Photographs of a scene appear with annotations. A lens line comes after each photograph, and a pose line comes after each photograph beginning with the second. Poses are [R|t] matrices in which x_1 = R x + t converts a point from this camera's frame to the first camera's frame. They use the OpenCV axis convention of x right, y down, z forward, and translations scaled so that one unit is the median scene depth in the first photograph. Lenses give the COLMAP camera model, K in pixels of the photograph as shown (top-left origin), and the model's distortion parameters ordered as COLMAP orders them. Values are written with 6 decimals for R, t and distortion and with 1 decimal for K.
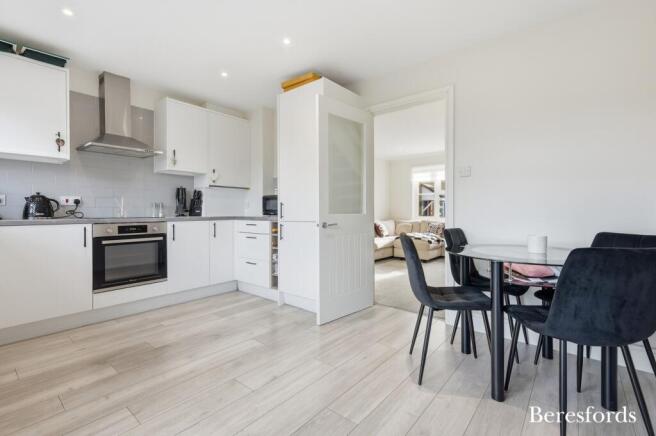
lens RADIAL K [[297.0, 0, 328.3], [0, 297.0, 215.0], [0, 0, 1]] dist [-0.001097, 0.000348]
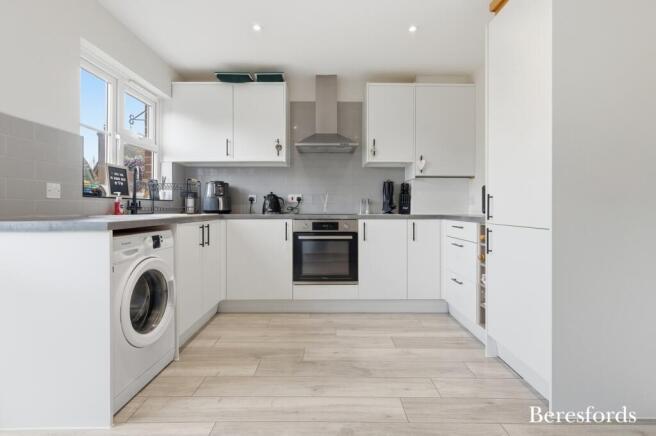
lens RADIAL K [[317.7, 0, 328.7], [0, 317.7, 208.8], [0, 0, 1]] dist [0.006112, 0.000109]
pose [[0.638811, 0.003913, -0.769354, 0.147922], [-0.012584, 0.999906, -0.005364, -0.003221], [0.769261, 0.013108, 0.638800, 0.320060]]
